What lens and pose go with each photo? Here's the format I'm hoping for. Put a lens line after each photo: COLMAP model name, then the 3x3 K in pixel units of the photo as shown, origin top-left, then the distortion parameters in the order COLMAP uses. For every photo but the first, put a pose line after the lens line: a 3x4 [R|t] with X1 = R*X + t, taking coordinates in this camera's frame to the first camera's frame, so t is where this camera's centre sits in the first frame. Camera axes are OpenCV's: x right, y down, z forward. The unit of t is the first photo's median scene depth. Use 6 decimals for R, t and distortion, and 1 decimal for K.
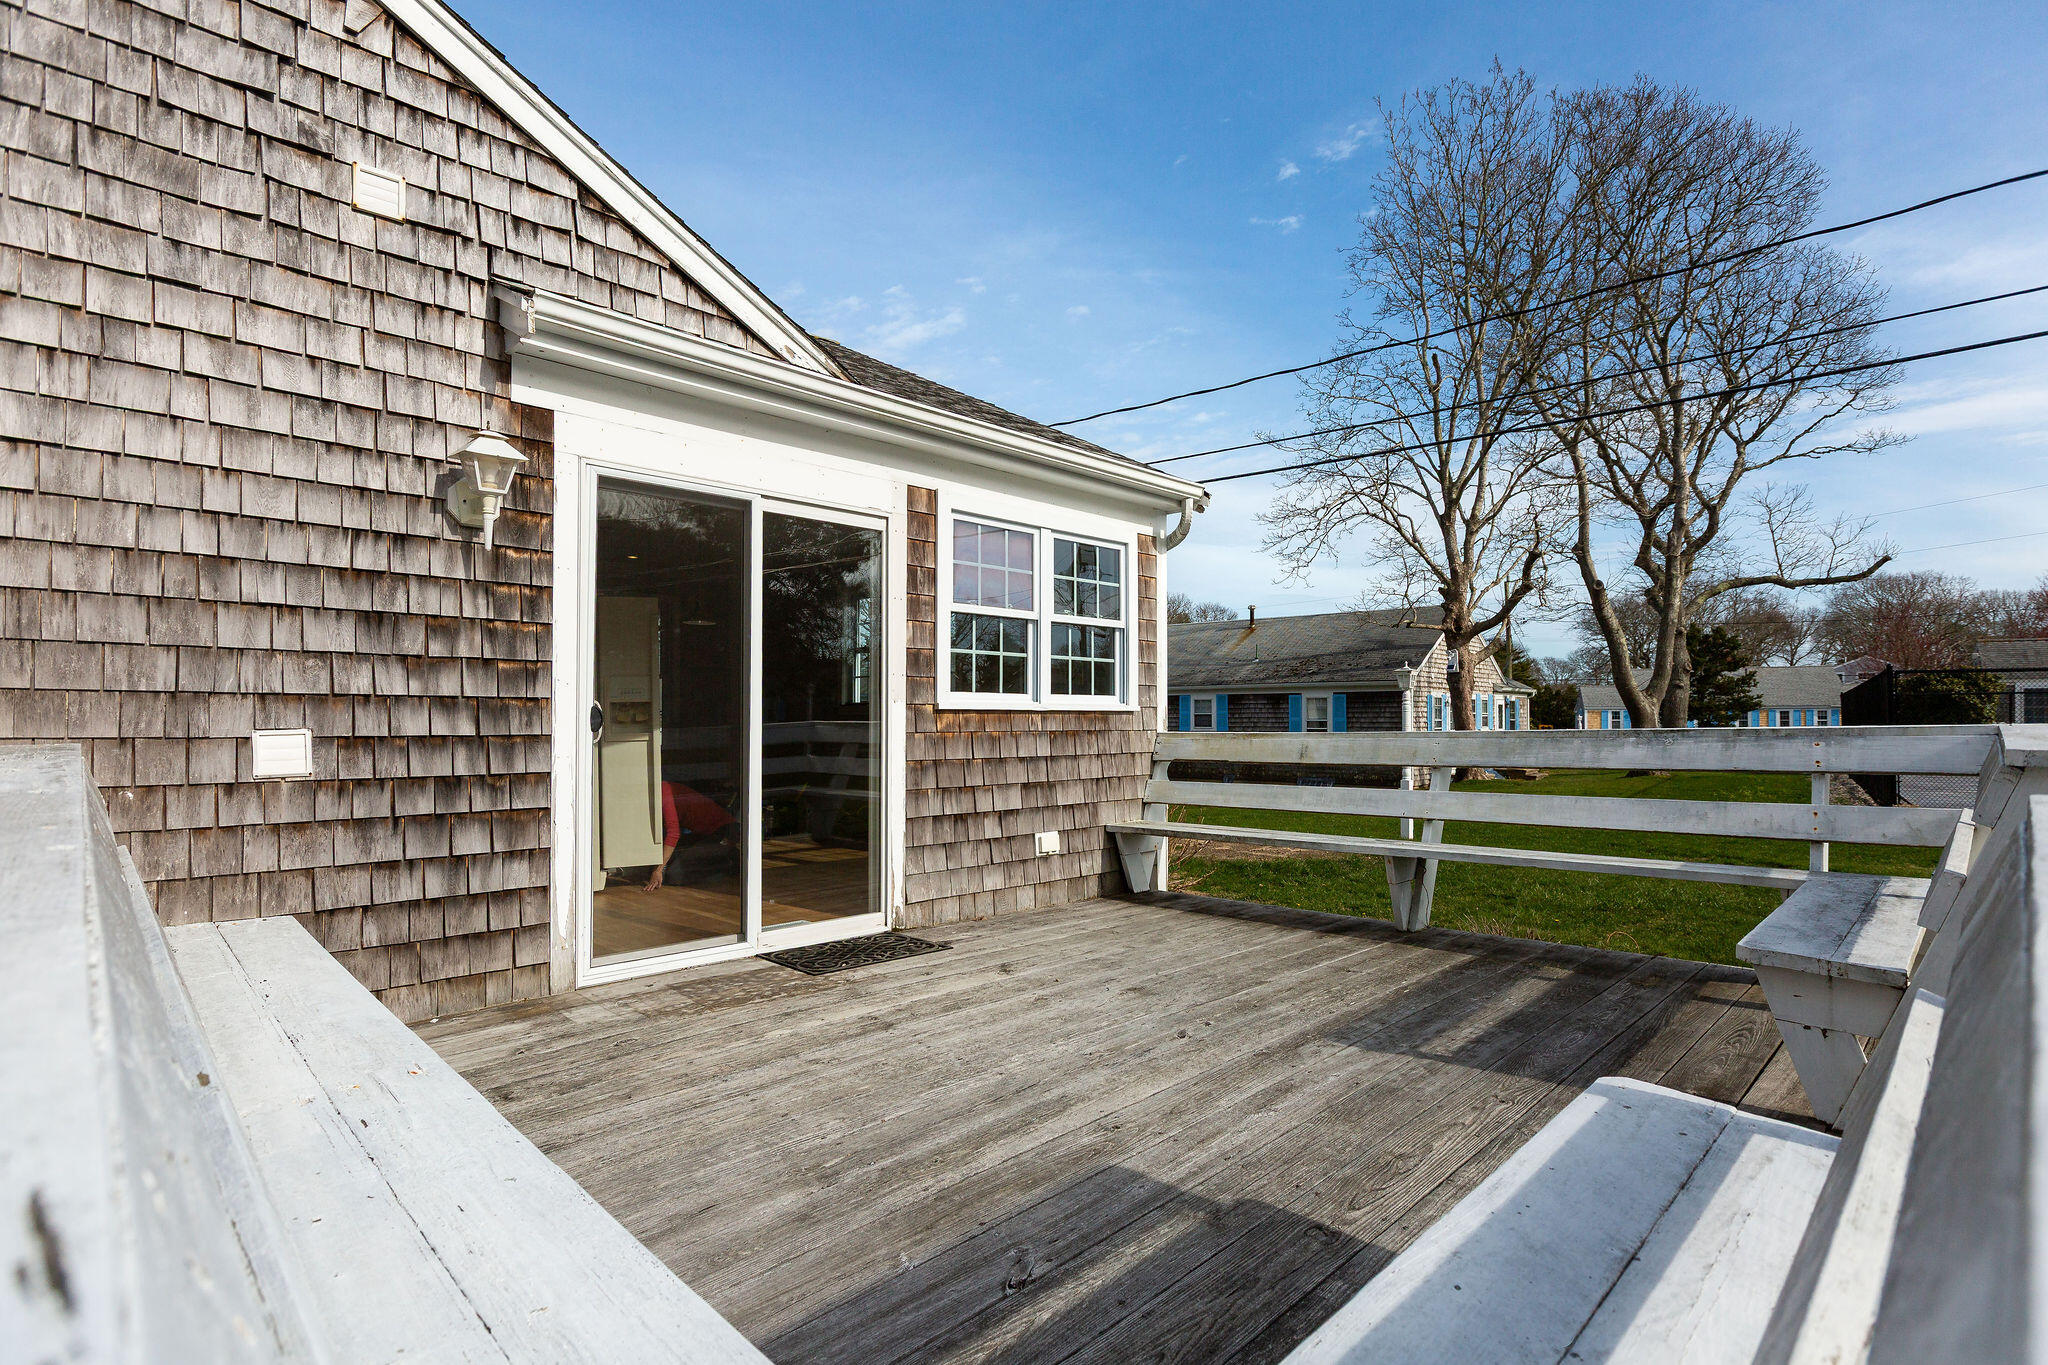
lens RADIAL K [[950.8, 0, 963.6], [0, 950.8, 705.5], [0, 0, 1]] dist [-0.000459, 0.000254]
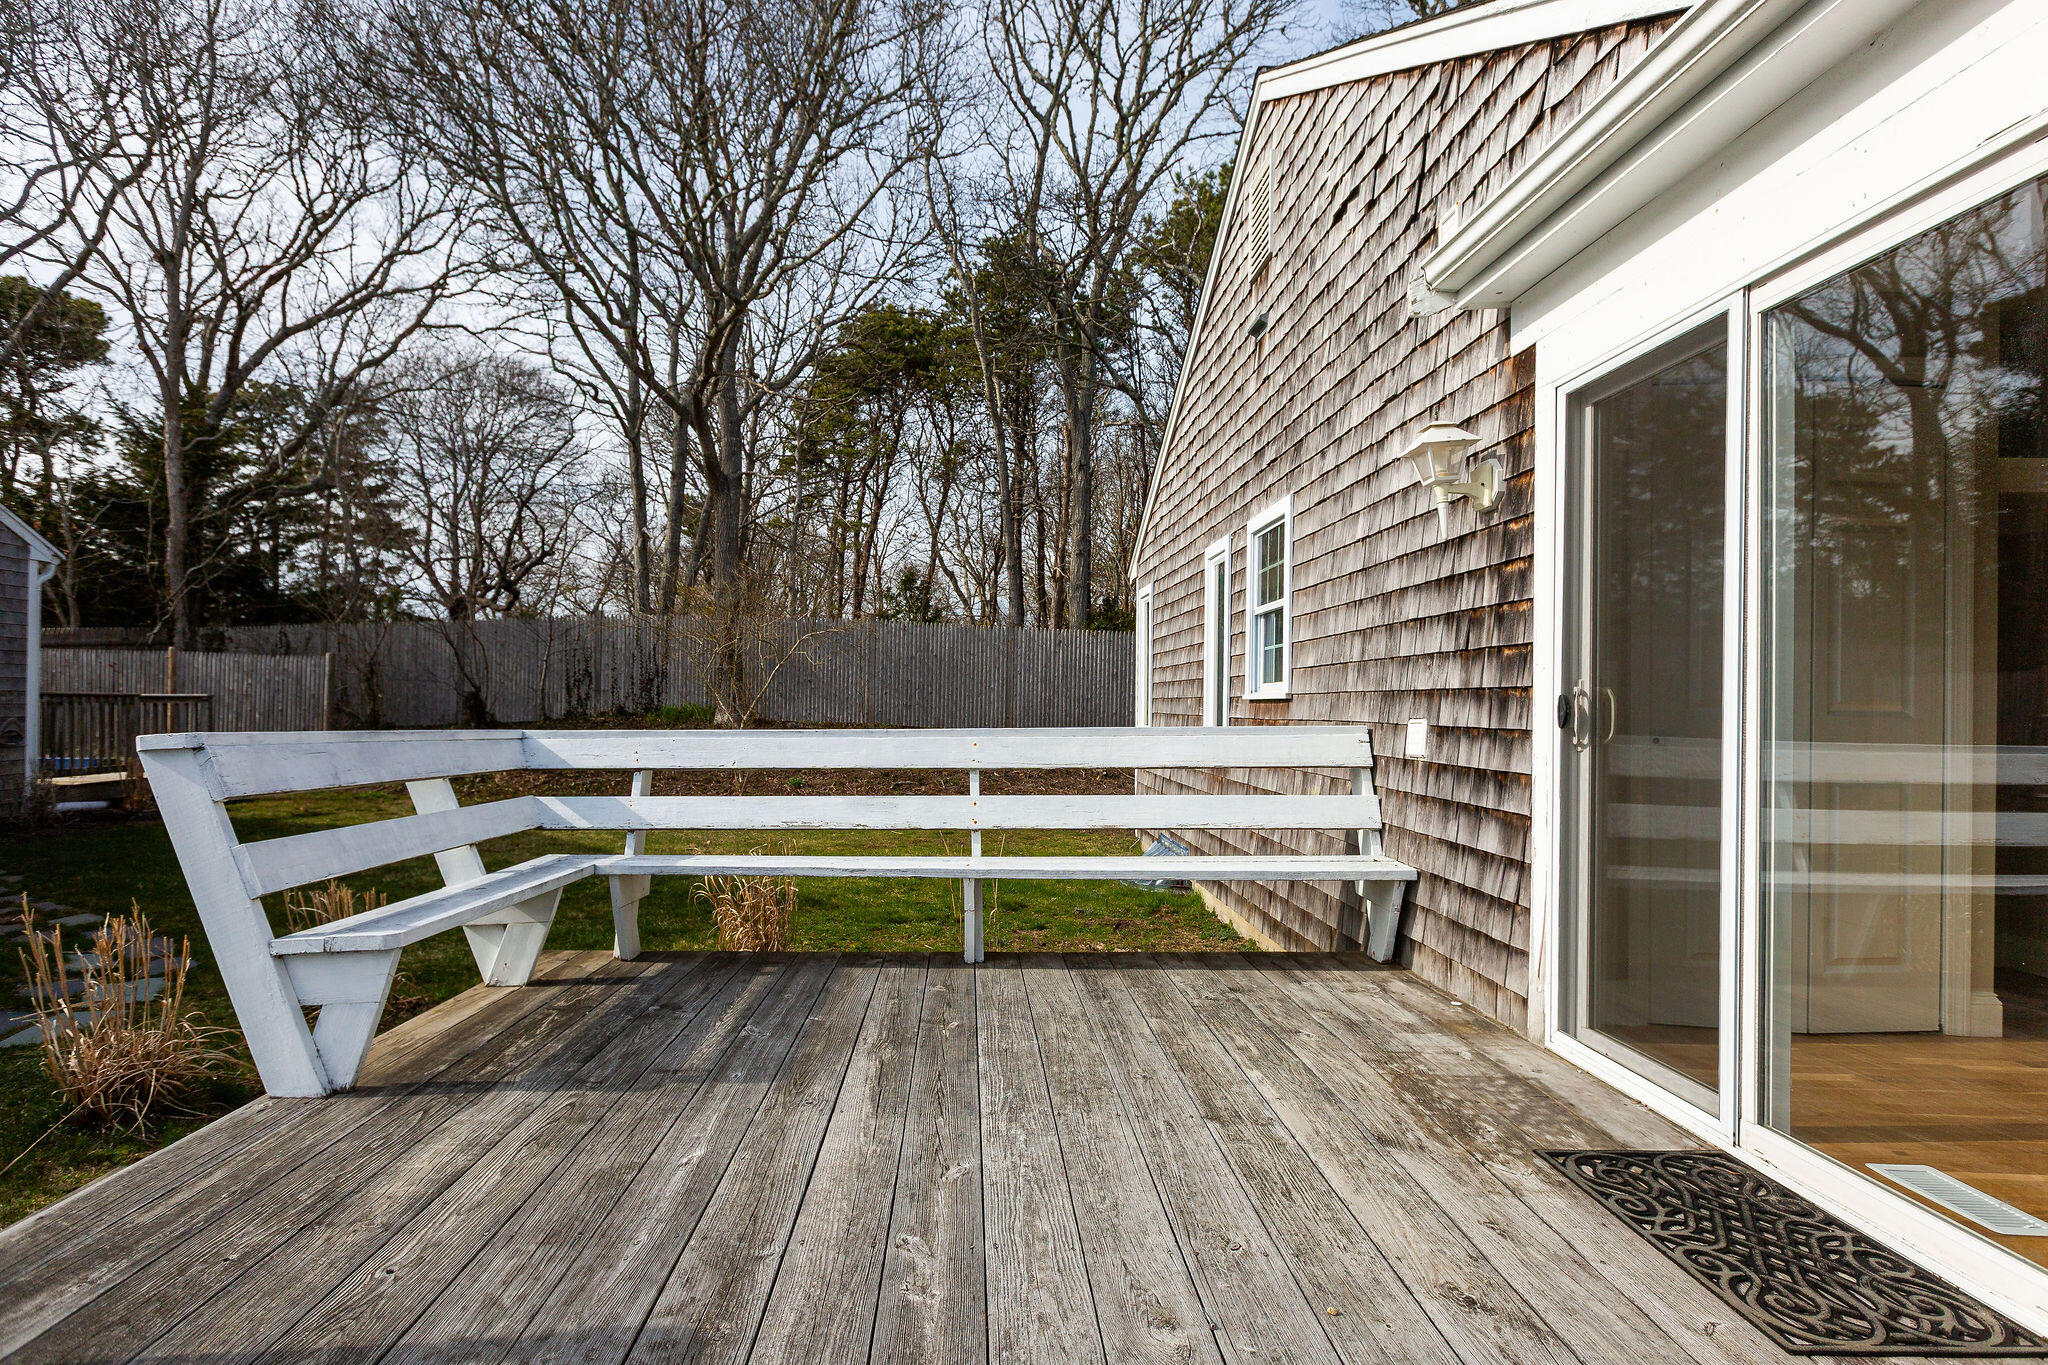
lens RADIAL K [[1074.1, 0, 965.5], [0, 1074.1, 696.2], [0, 0, 1]] dist [-0.003469, 0.000718]
pose [[-0.671234, -0.013672, -0.741120, 0.565379], [0.000601, 0.999820, -0.018988, 0.017398], [0.741245, -0.013190, -0.671104, 1.180267]]
